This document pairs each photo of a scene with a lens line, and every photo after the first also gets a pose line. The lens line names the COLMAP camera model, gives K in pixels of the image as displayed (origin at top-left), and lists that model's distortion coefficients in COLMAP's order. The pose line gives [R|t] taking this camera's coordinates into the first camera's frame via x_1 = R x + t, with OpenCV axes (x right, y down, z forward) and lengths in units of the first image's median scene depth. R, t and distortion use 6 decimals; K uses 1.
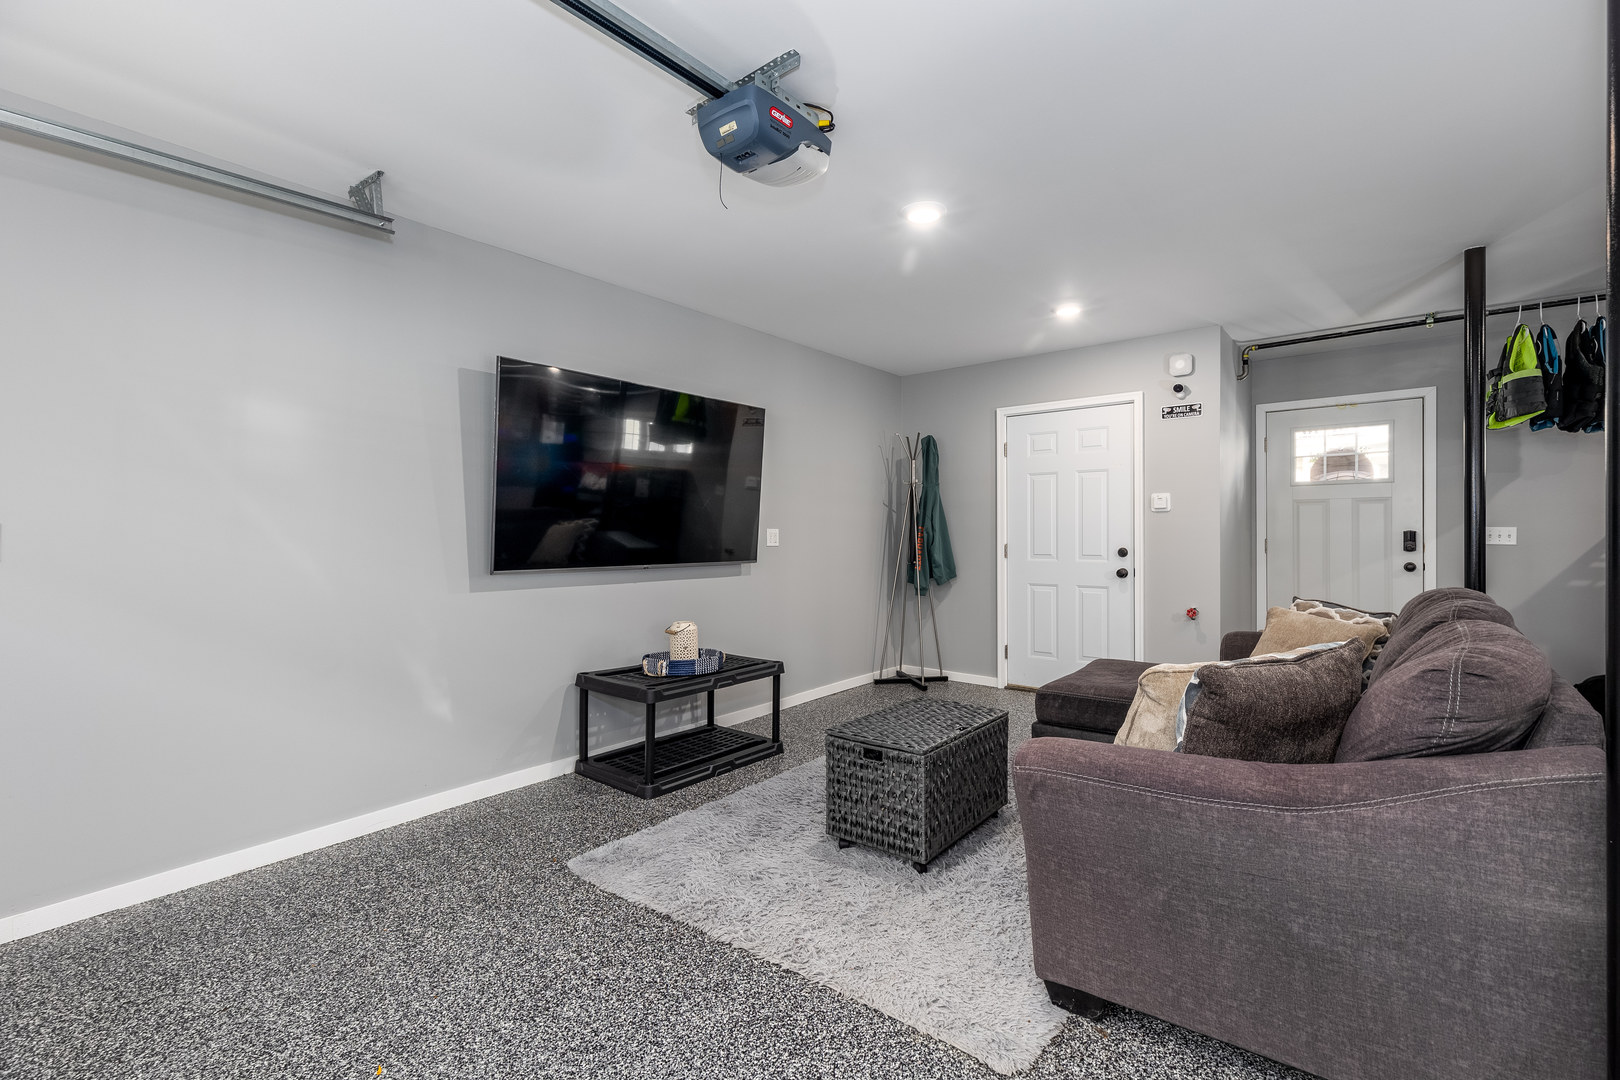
lens RADIAL K [[720.8, 0, 832.5], [0, 720.8, 538.7], [0, 0, 1]] dist [0.002934, 0.000094]
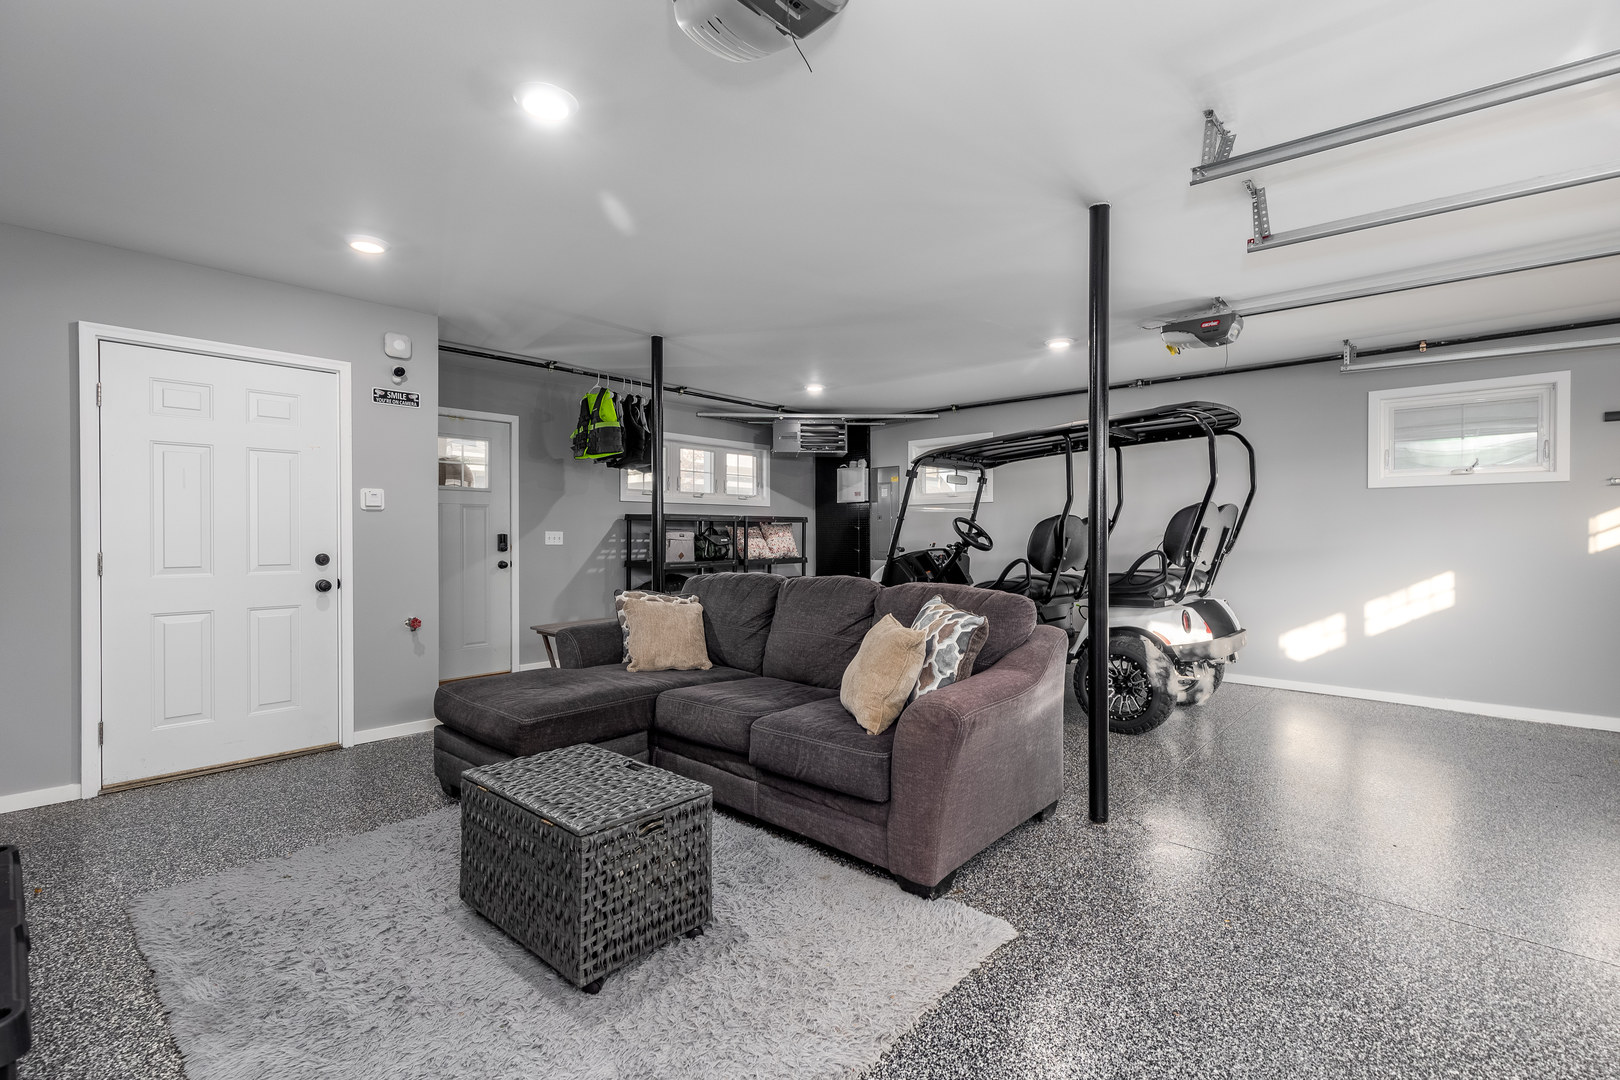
lens RADIAL K [[738.5, 0, 814.2], [0, 738.5, 537.4], [0, 0, 1]] dist [-0.010968, 0.000411]
pose [[0.046418, -0.000098, 0.998922, -0.389354], [0.005855, 0.999983, -0.000174, -0.002052], [-0.998905, 0.005857, 0.046418, 0.439629]]
